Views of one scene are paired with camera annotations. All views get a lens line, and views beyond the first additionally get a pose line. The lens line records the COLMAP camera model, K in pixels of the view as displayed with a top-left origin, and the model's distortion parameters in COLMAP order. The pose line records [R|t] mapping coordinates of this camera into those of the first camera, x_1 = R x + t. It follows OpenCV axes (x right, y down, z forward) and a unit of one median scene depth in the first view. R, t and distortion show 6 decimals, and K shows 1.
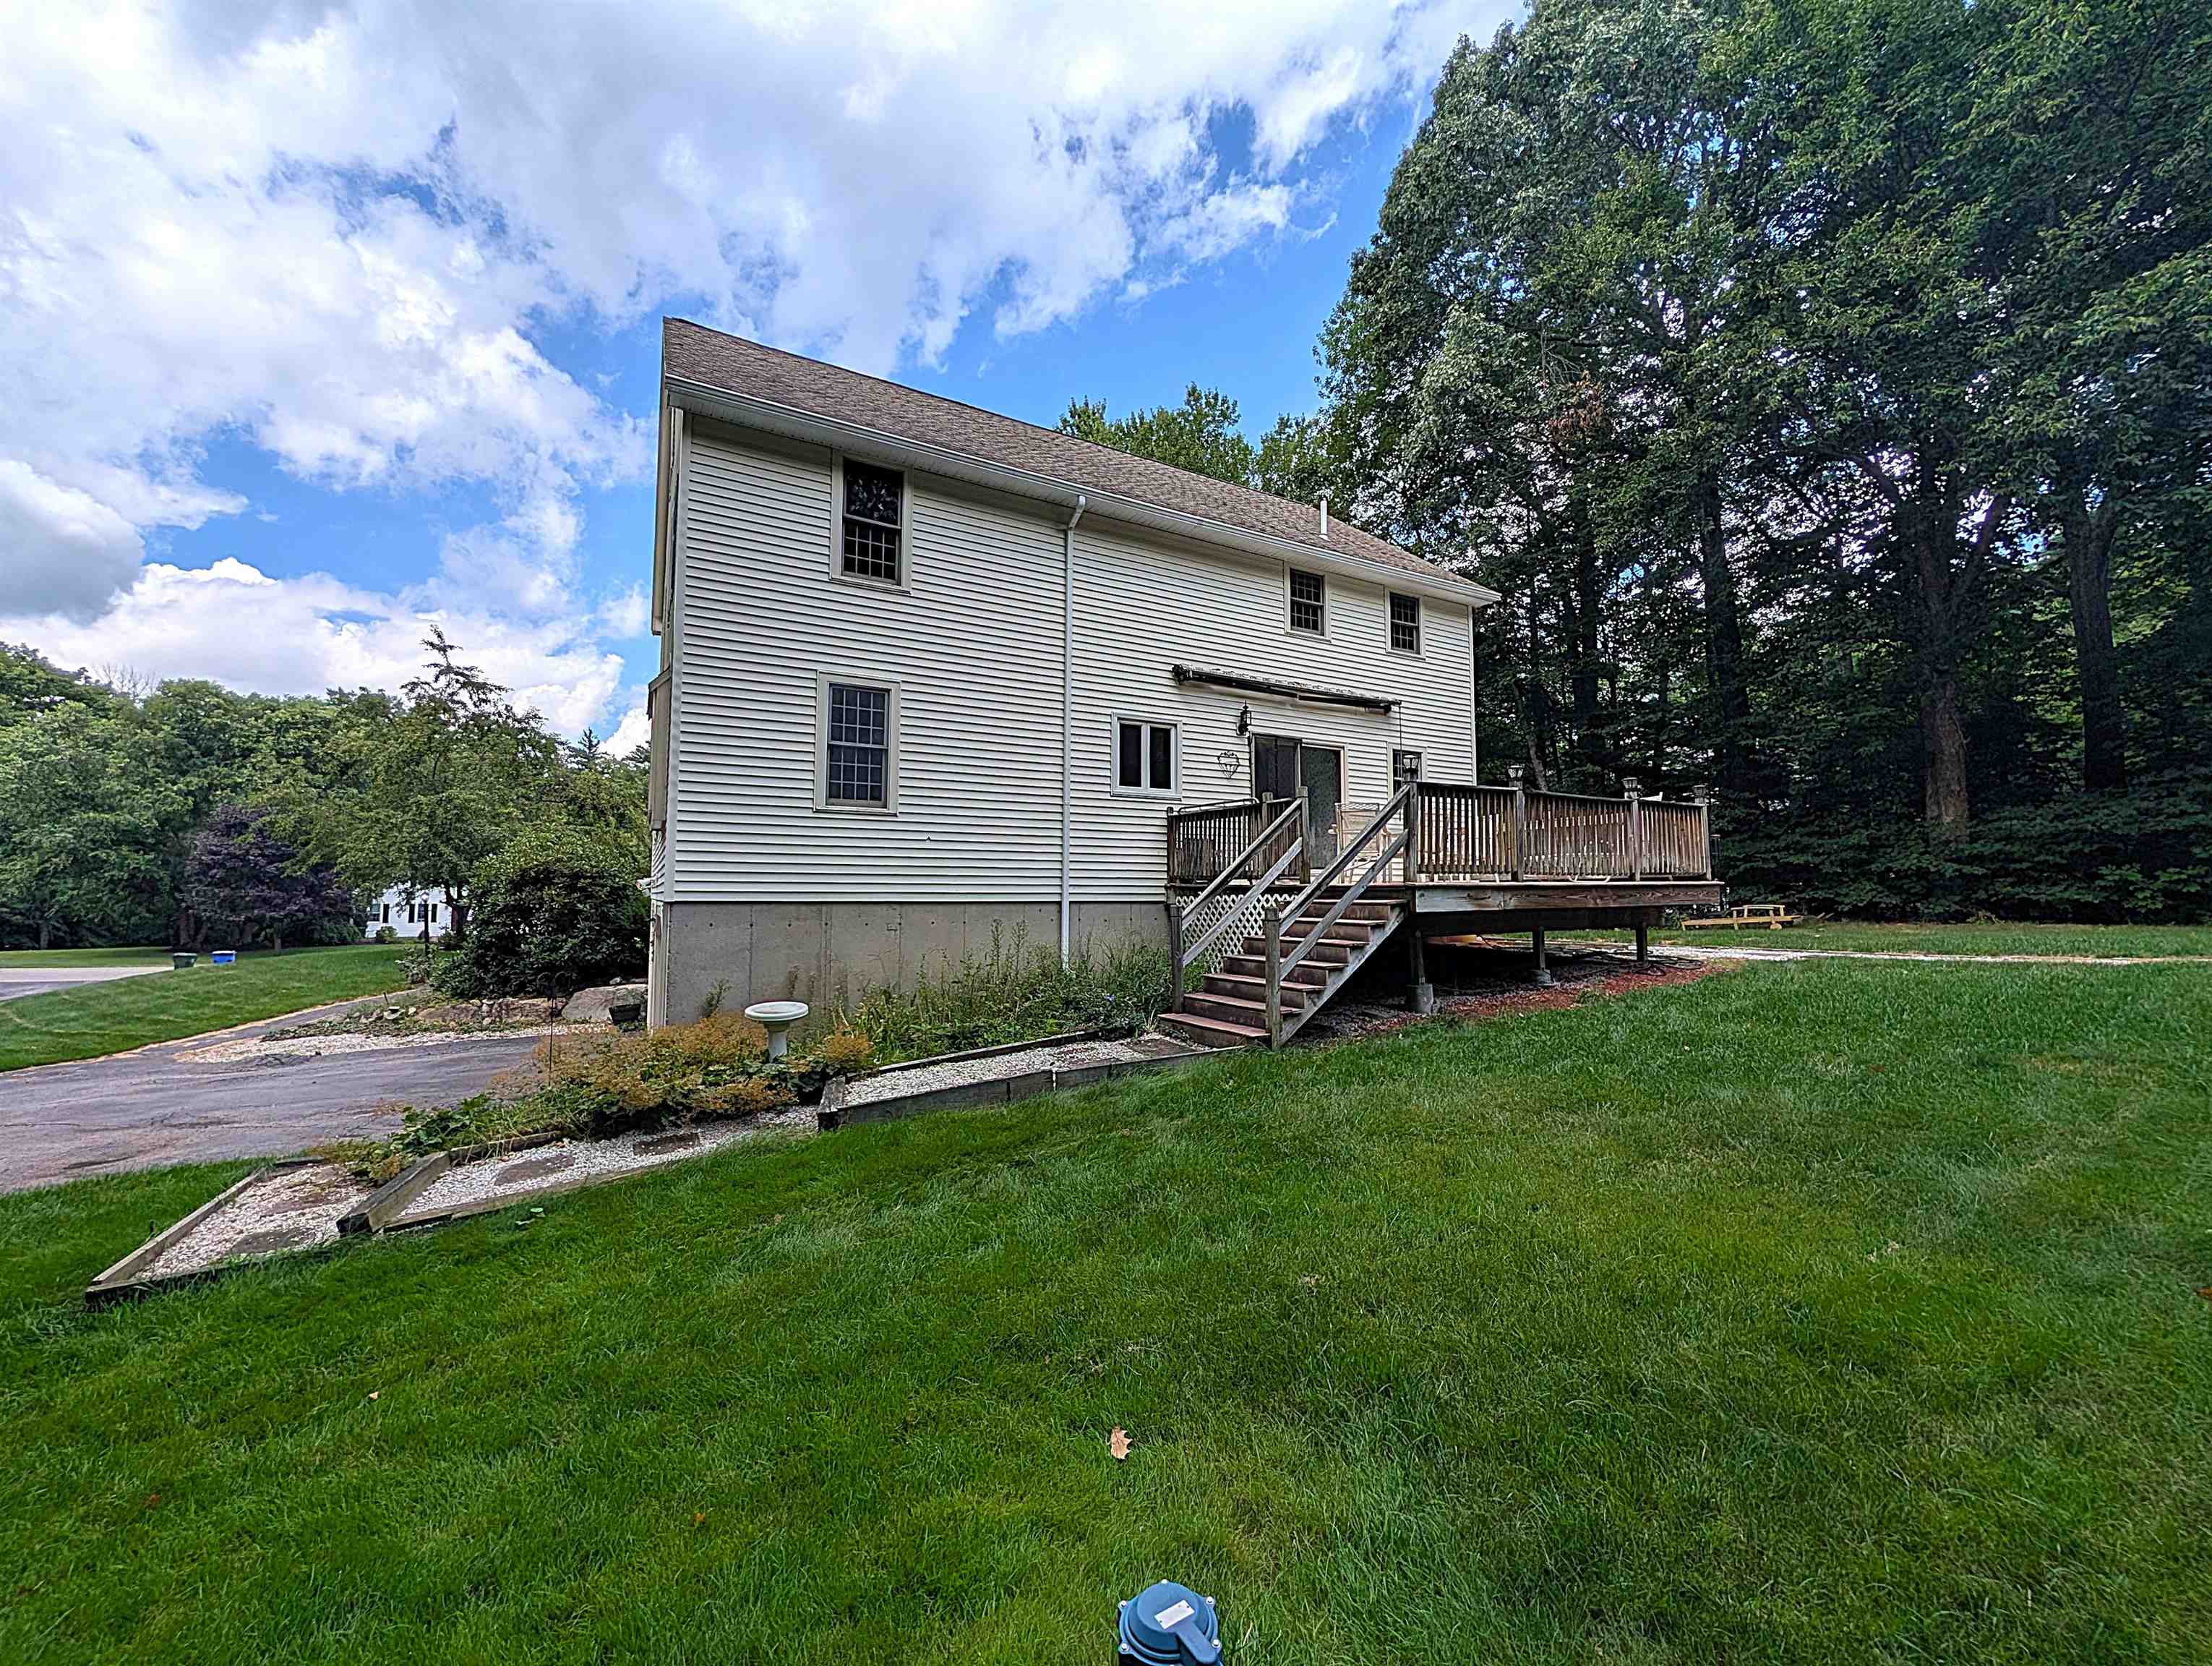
lens RADIAL K [[855.3, 0, 1115.1], [0, 855.3, 834.3], [0, 0, 1]] dist [-0.001532, 0.000116]
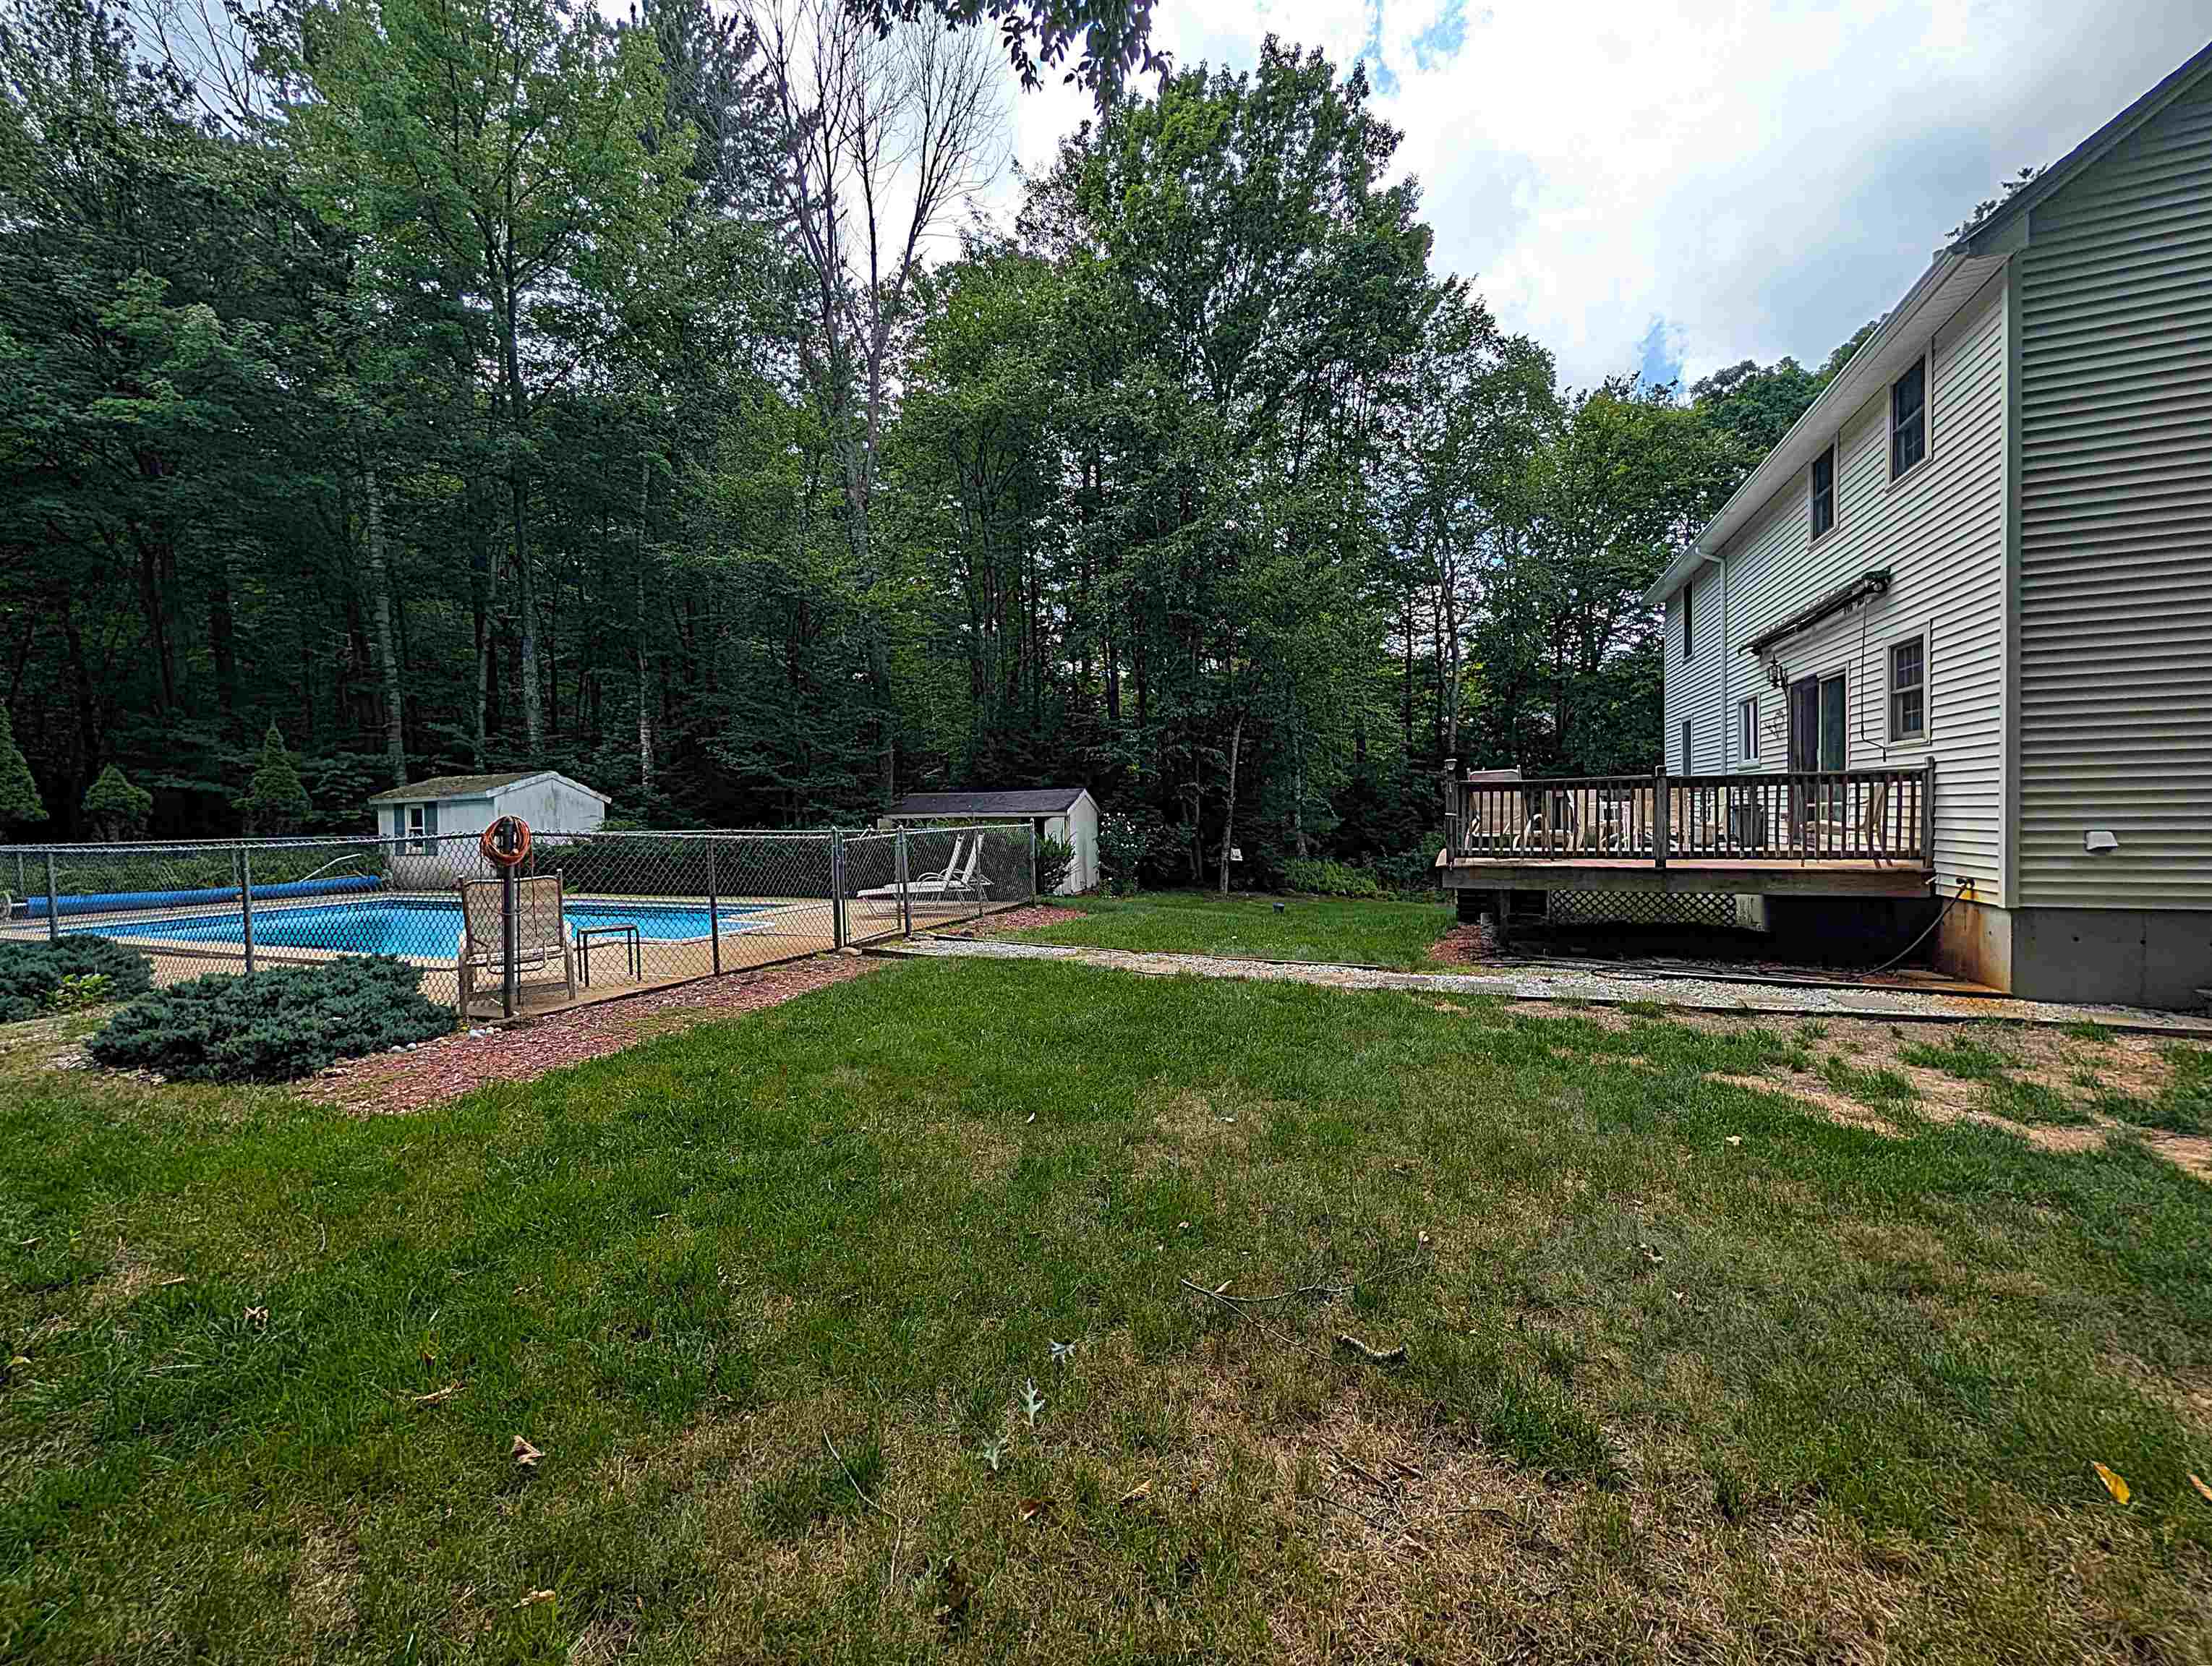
lens RADIAL K [[862.2, 0, 1106.0], [0, 862.2, 833.0], [0, 0, 1]] dist [0.001177, 0.000229]
pose [[-0.782003, 0.028181, -0.622637, 1.405971], [0.062292, 0.997509, -0.033087, 0.026541], [0.620154, -0.064659, -0.781811, 1.350093]]
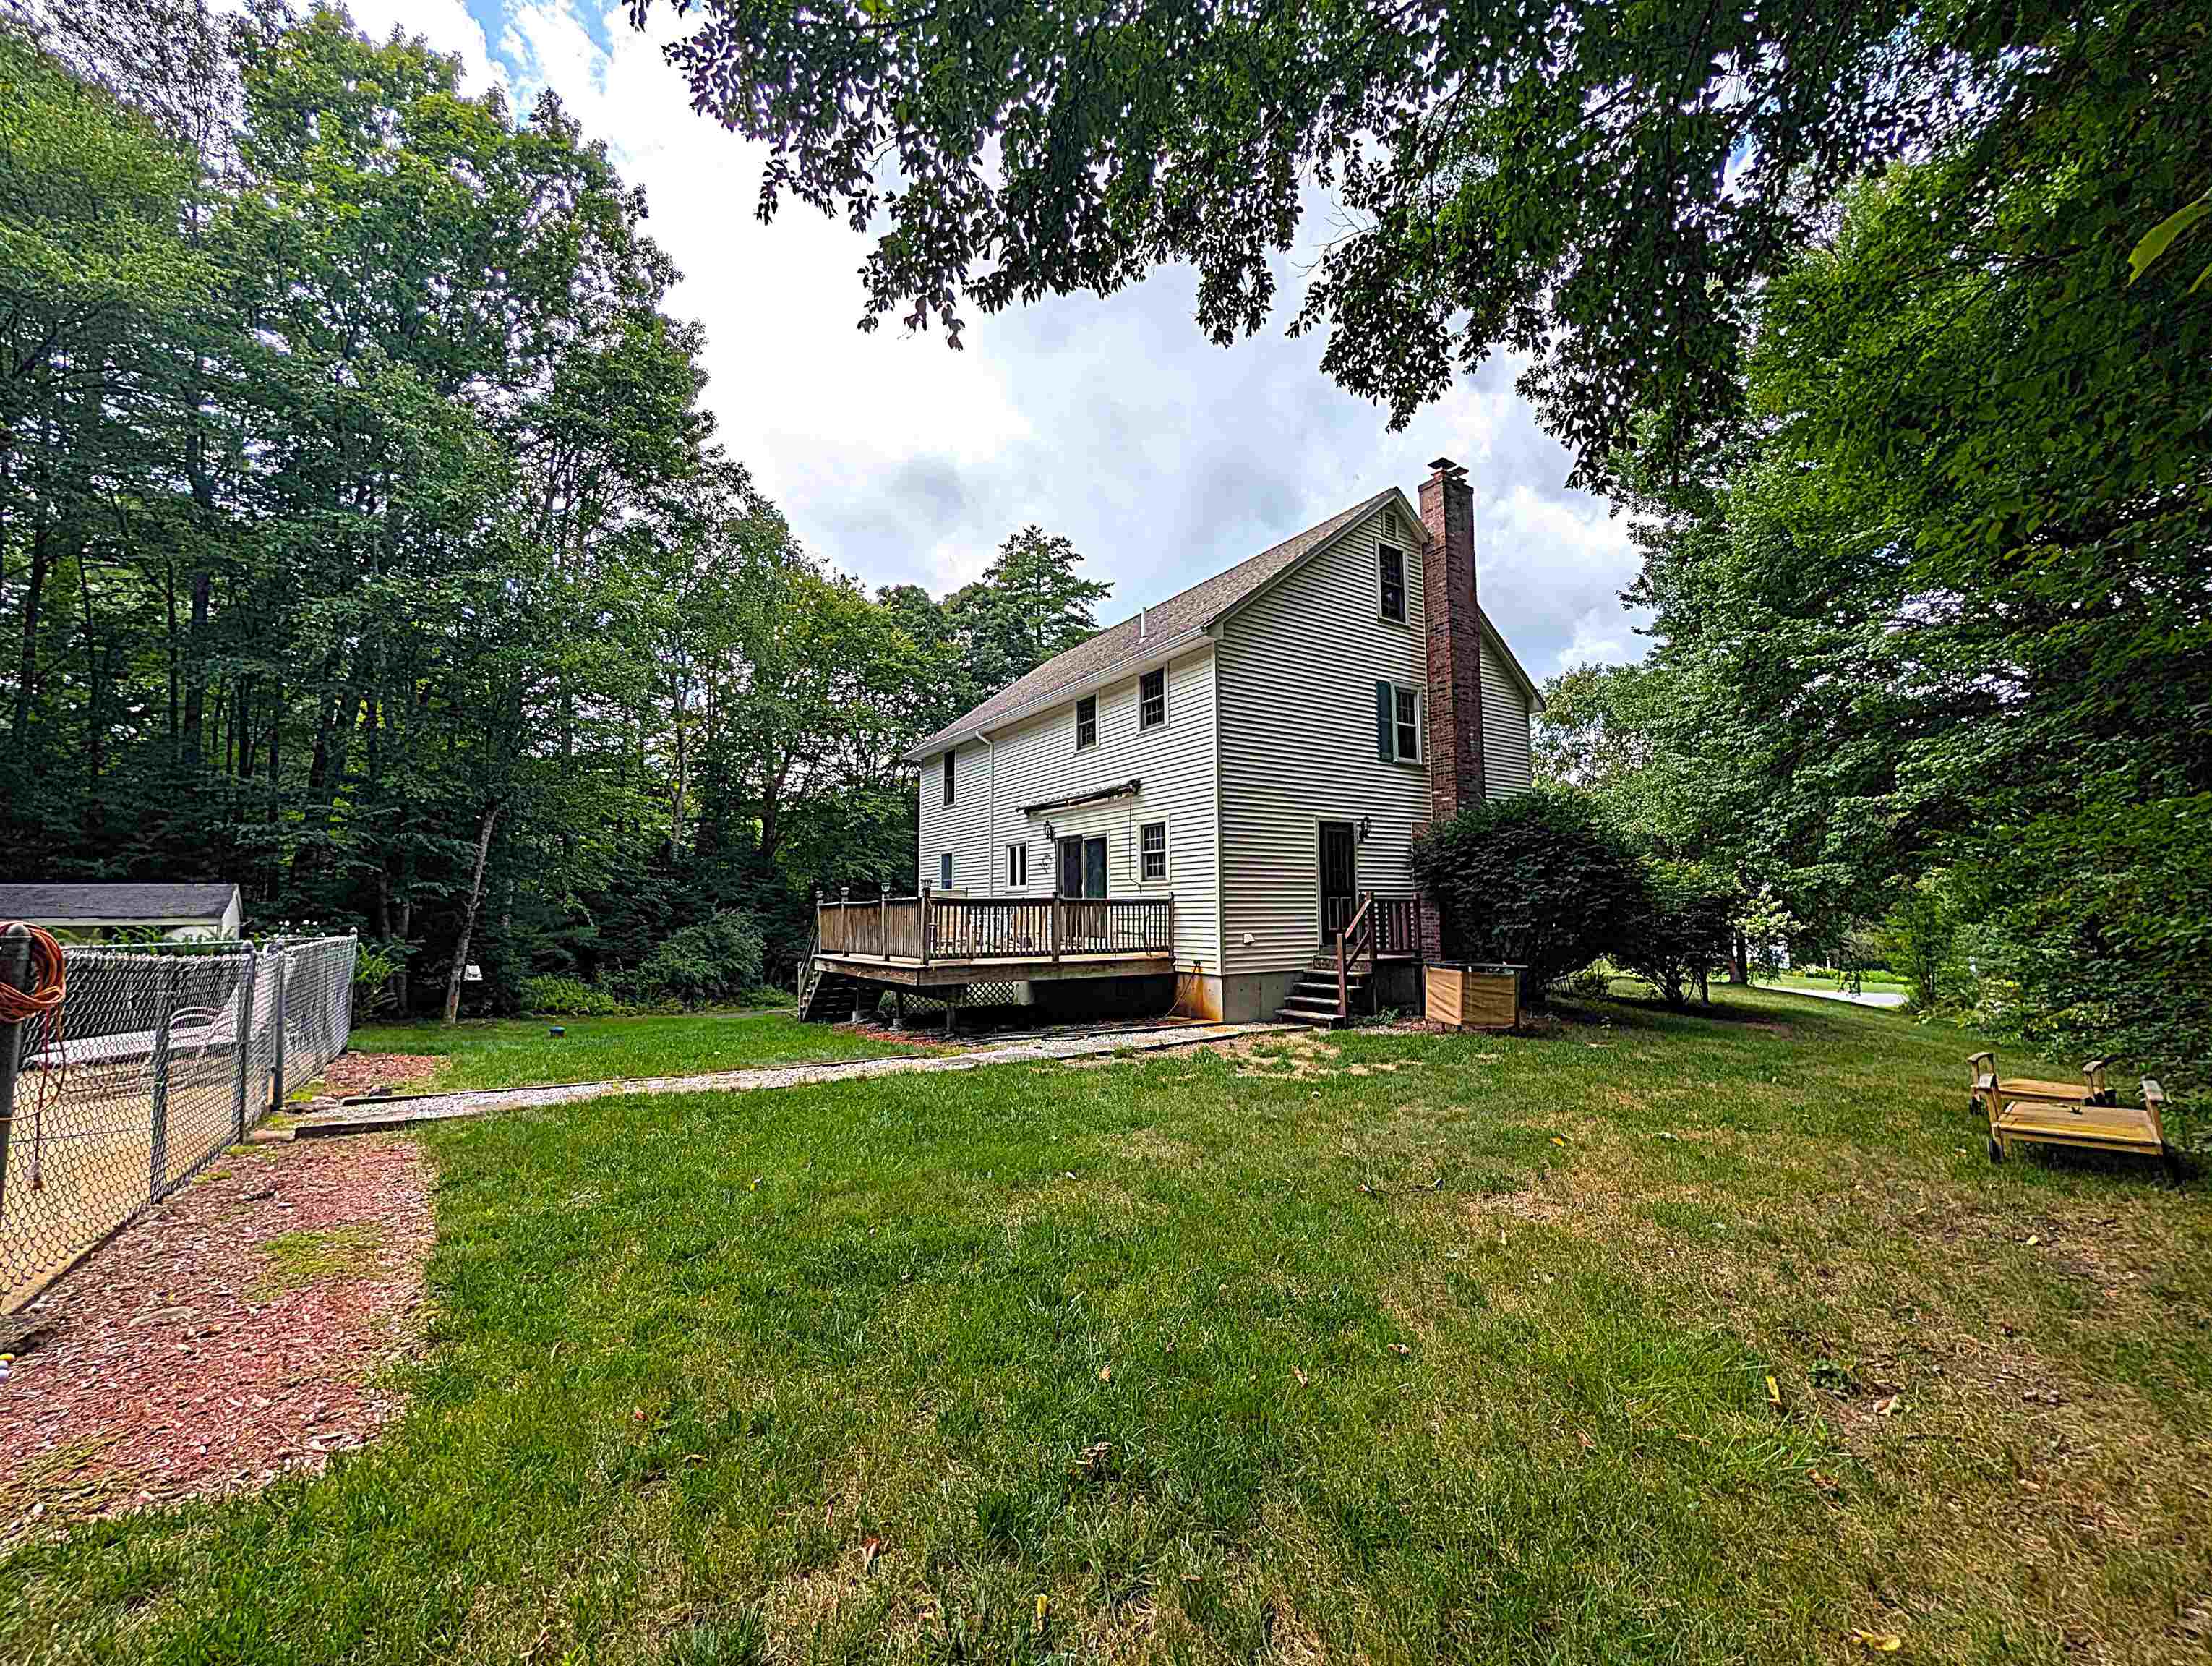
lens RADIAL K [[855.3, 0, 1115.1], [0, 855.3, 834.3], [0, 0, 1]] dist [-0.001532, 0.000116]
pose [[0.080456, -0.089135, -0.992765, 1.653354], [0.078084, 0.993496, -0.082873, -0.003050], [0.993695, -0.070851, 0.086893, 1.044034]]
